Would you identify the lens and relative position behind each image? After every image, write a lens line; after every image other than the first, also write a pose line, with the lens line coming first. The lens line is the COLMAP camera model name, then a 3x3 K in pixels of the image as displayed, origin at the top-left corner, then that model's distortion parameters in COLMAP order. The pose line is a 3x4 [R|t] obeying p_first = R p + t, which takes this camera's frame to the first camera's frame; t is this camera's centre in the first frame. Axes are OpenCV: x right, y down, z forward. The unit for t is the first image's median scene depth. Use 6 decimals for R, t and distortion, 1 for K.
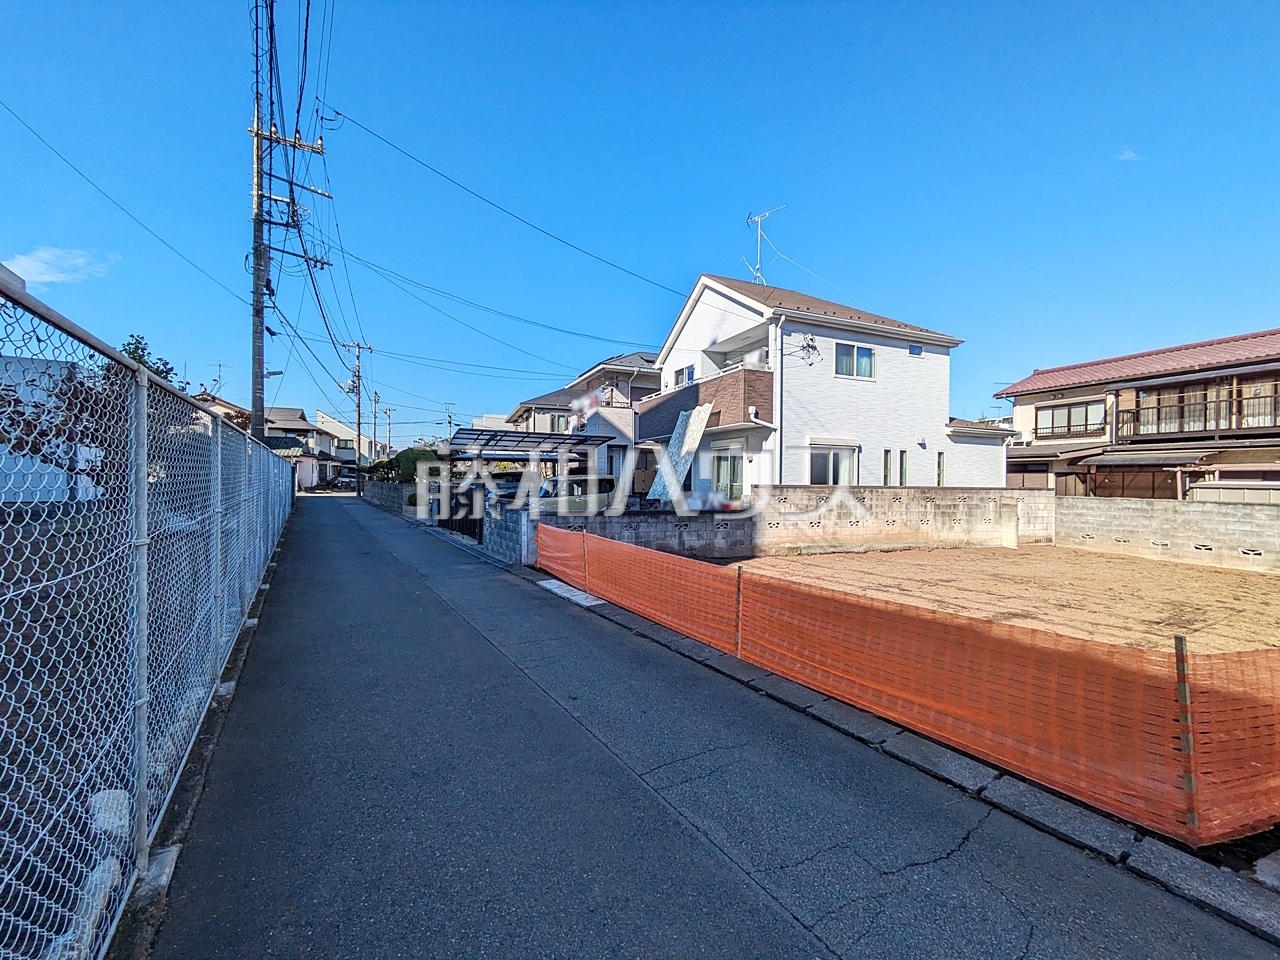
lens RADIAL K [[505.9, 0, 636.7], [0, 505.9, 482.8], [0, 0, 1]] dist [-0.001047, 0.001842]
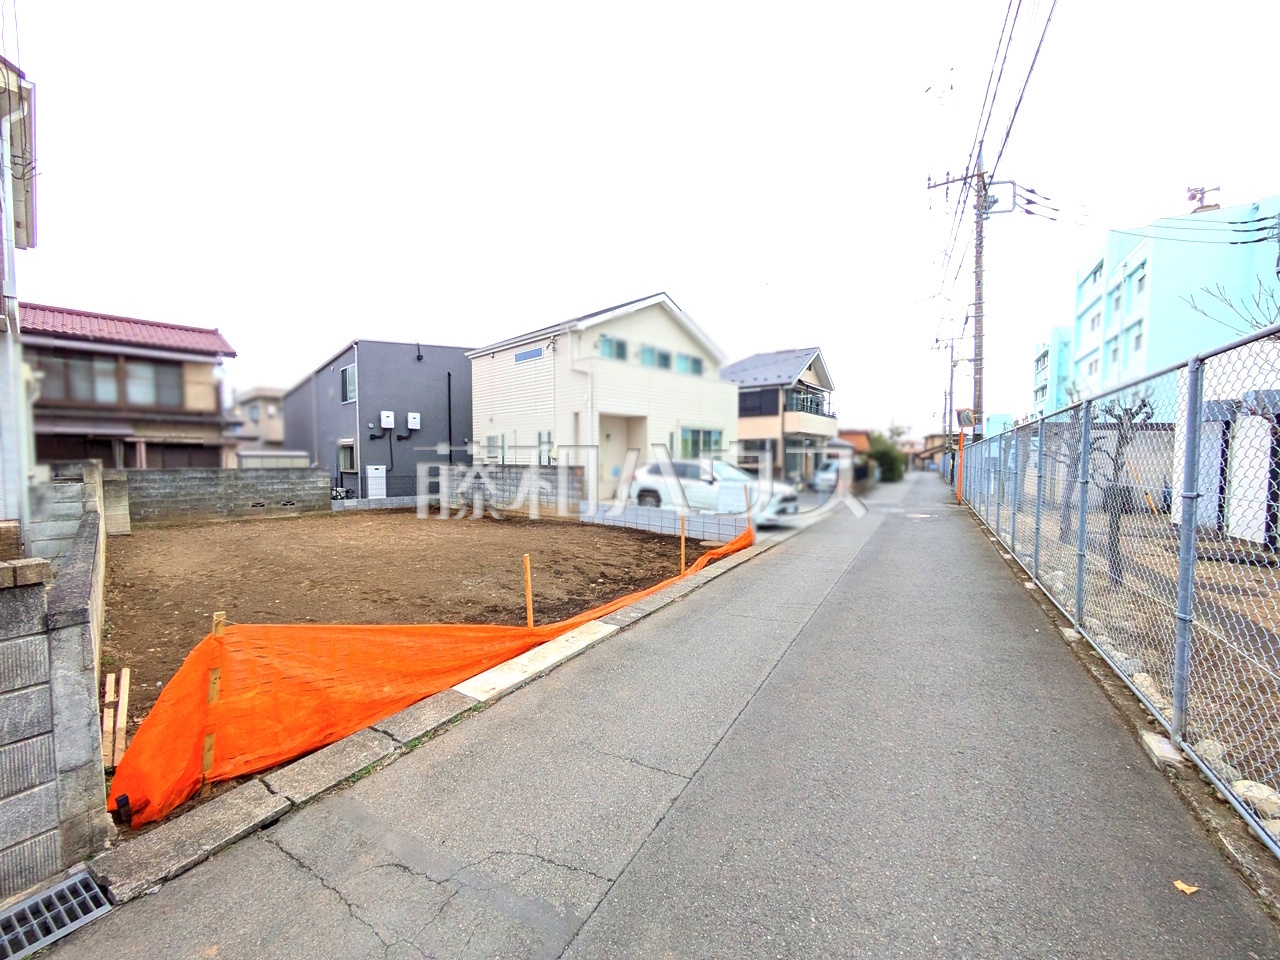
lens RADIAL K [[505.9, 0, 637.9], [0, 505.9, 482.7], [0, 0, 1]] dist [-0.001047, 0.001842]
pose [[-0.449006, -0.055800, 0.891785, -0.389182], [0.001181, 0.998010, 0.063041, -0.004821], [-0.893528, 0.029359, -0.448047, 0.675406]]
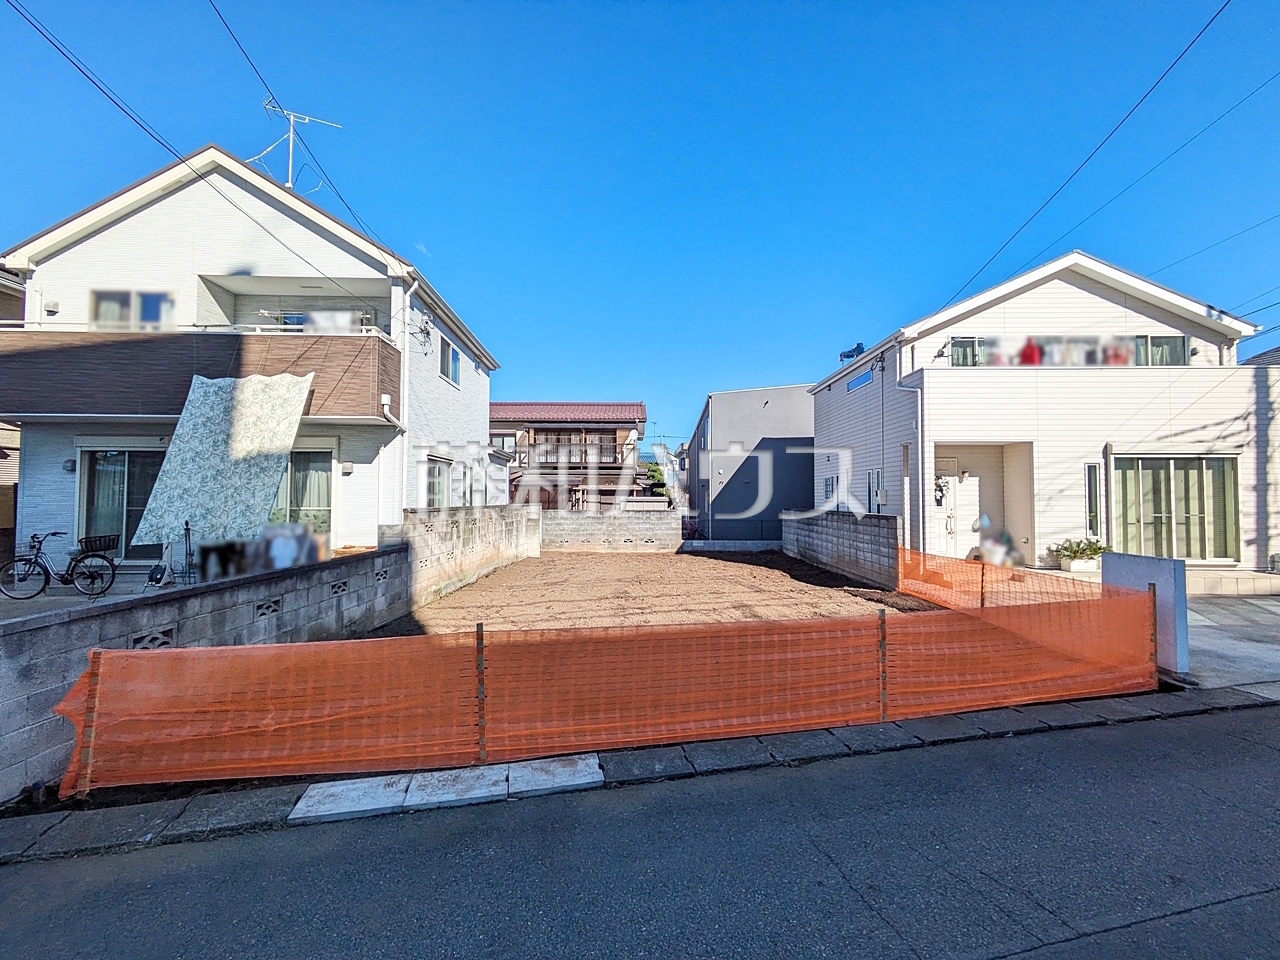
lens RADIAL K [[505.9, 0, 637.1], [0, 505.9, 482.5], [0, 0, 1]] dist [-0.001047, 0.001842]
pose [[0.347870, 0.017243, 0.937384, -0.278221], [0.011693, 0.999673, -0.022728, -0.011754], [-0.937470, 0.018867, 0.347555, 0.417712]]
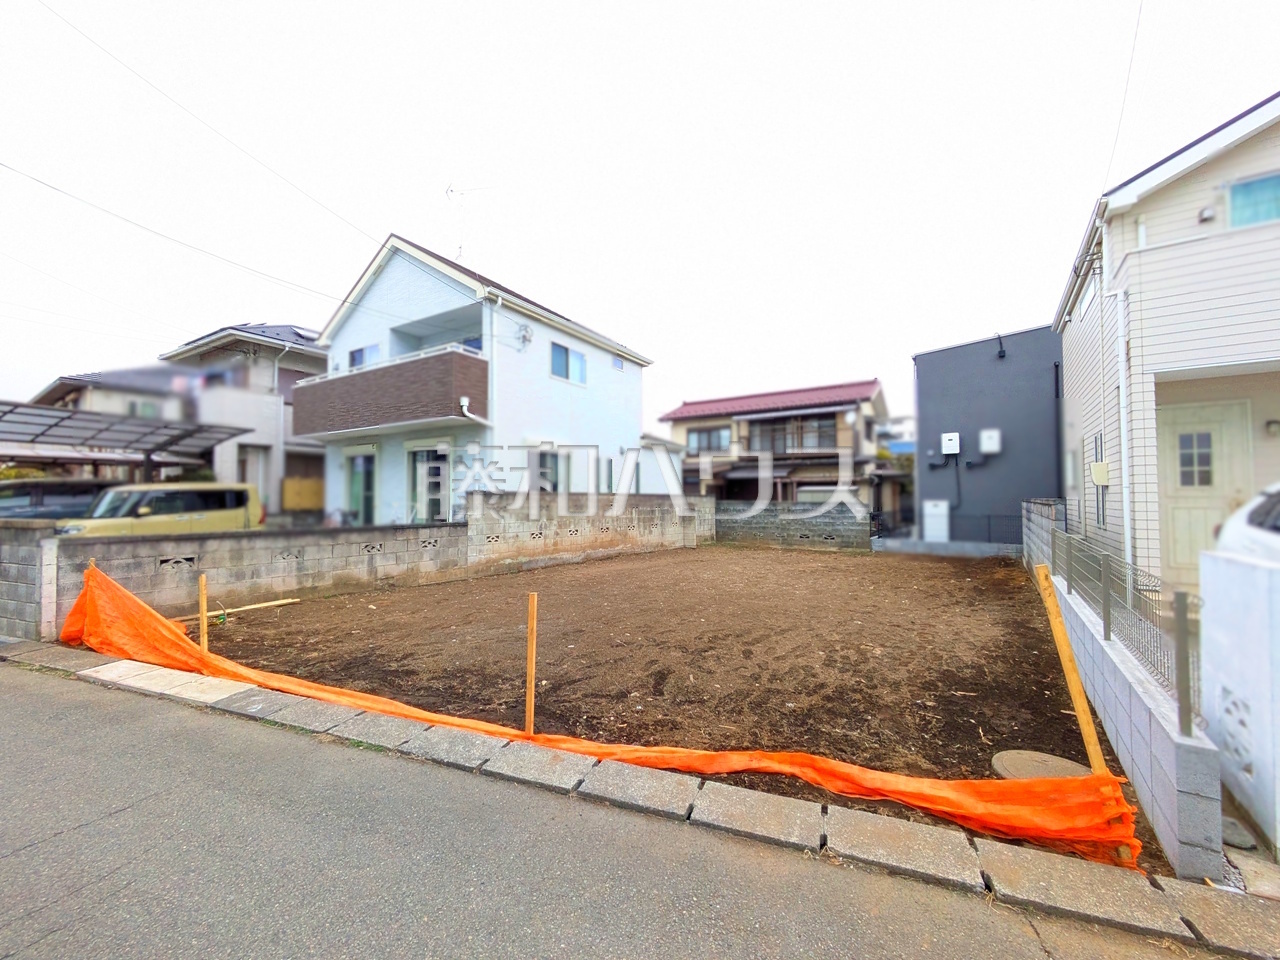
lens RADIAL K [[505.9, 0, 637.8], [0, 505.9, 484.9], [0, 0, 1]] dist [-0.001047, 0.001842]
pose [[0.812813, 0.001766, 0.582522, -0.022324], [0.016661, 0.999516, -0.026278, 0.017812], [-0.582286, 0.031065, 0.812390, 0.153062]]
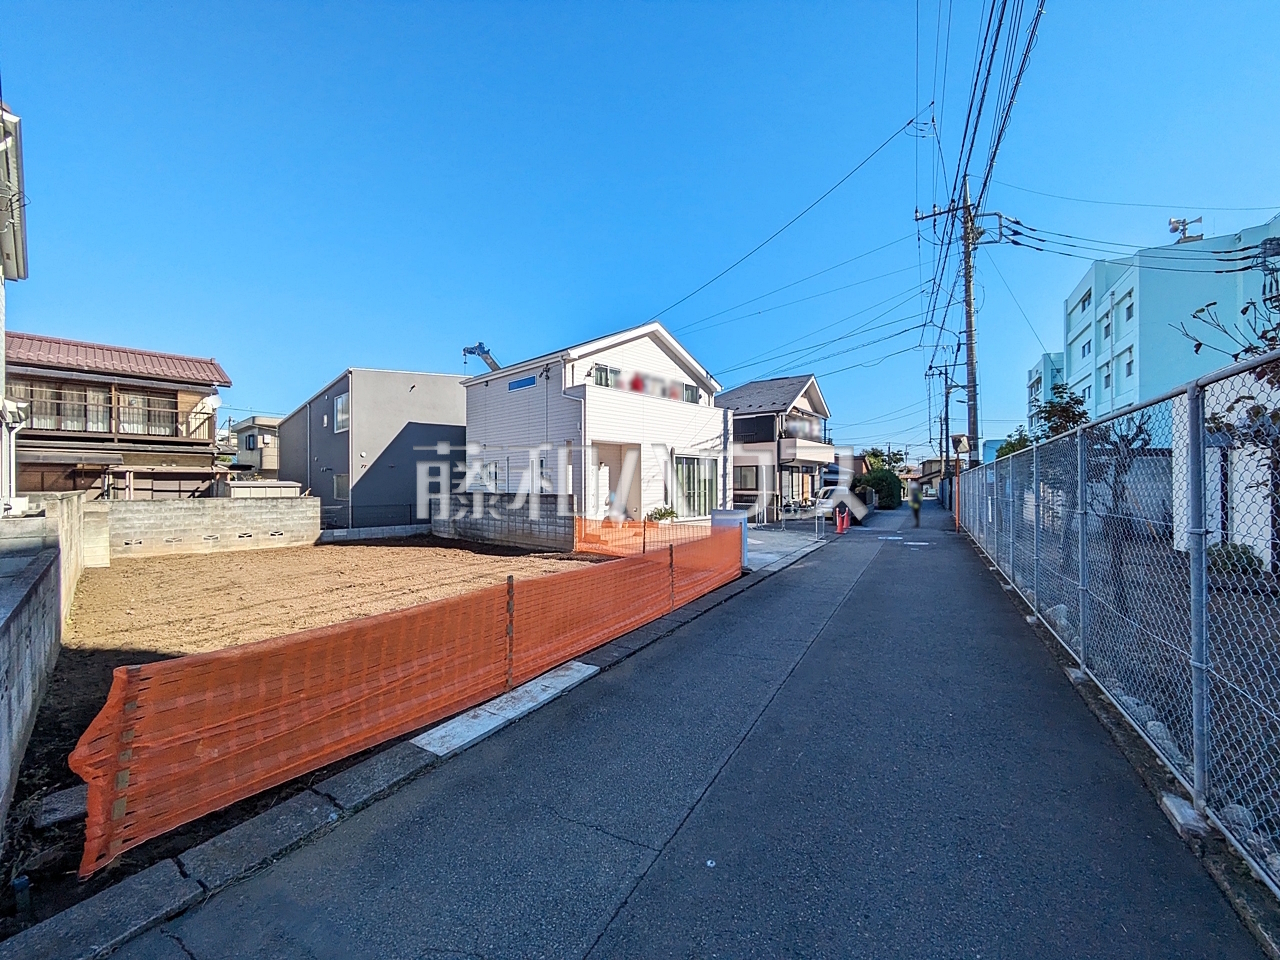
lens RADIAL K [[505.9, 0, 637.7], [0, 505.9, 482.9], [0, 0, 1]] dist [-0.001047, 0.001842]
pose [[-0.450349, -0.007502, 0.892821, -0.382062], [0.005518, 0.999922, 0.011186, -0.007880], [-0.892835, 0.009964, -0.450273, 0.657240]]
